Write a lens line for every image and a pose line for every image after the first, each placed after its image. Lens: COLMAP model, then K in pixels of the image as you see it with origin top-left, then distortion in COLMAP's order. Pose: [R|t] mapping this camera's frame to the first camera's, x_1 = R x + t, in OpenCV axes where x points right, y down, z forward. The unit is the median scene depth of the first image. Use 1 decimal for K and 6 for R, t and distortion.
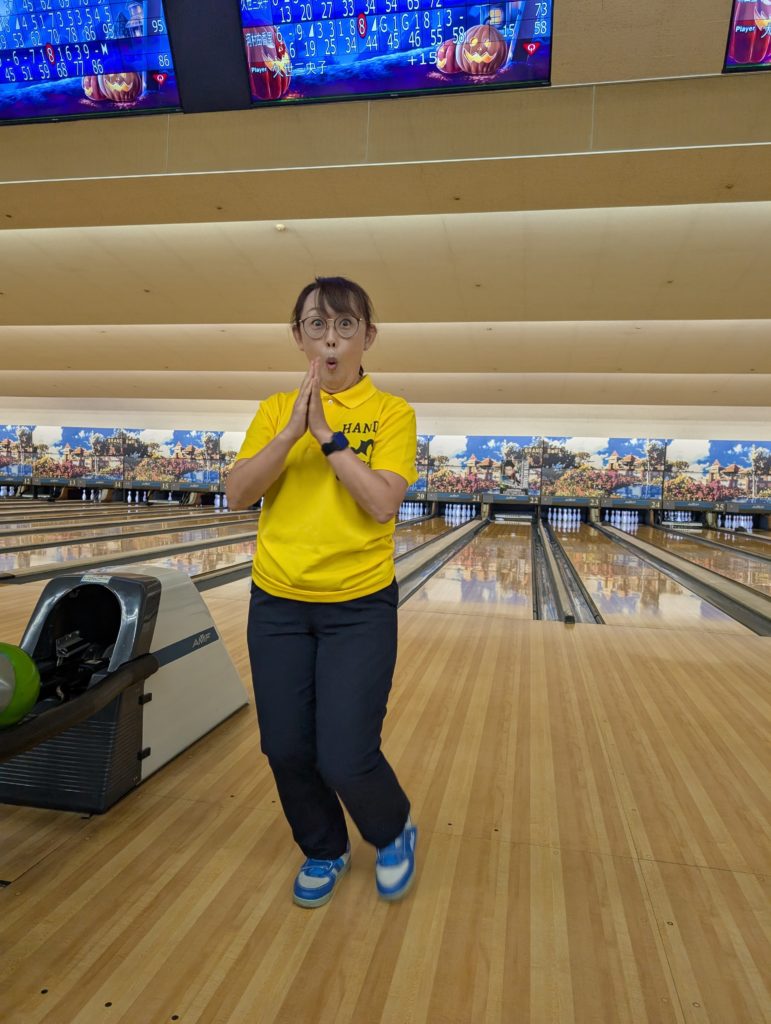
lens RADIAL K [[713.1, 0, 375.6], [0, 713.1, 498.3], [0, 0, 1]] dist [0.066966, -0.081919]
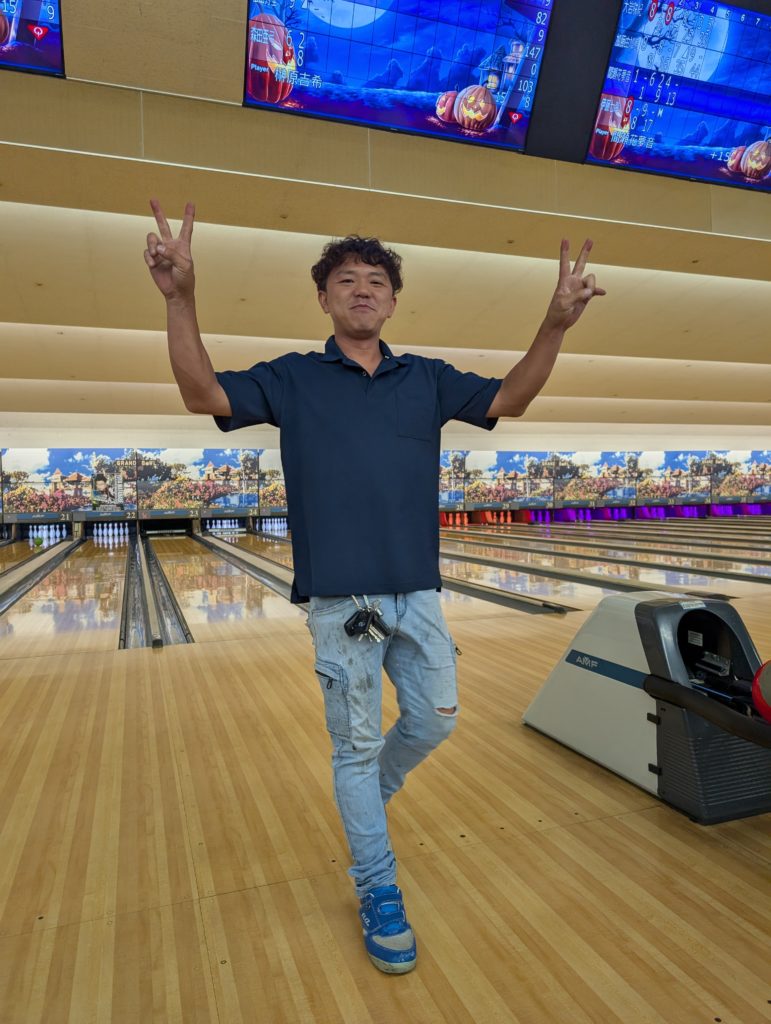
lens RADIAL K [[720.7, 0, 385.5], [0, 720.7, 512.0], [0, 0, 1]] dist [0.030052, -0.026509]
pose [[0.849738, -0.061517, 0.523603, -0.674805], [0.060225, 0.997994, 0.019515, -0.026556], [-0.523754, 0.014951, 0.851739, 0.136933]]
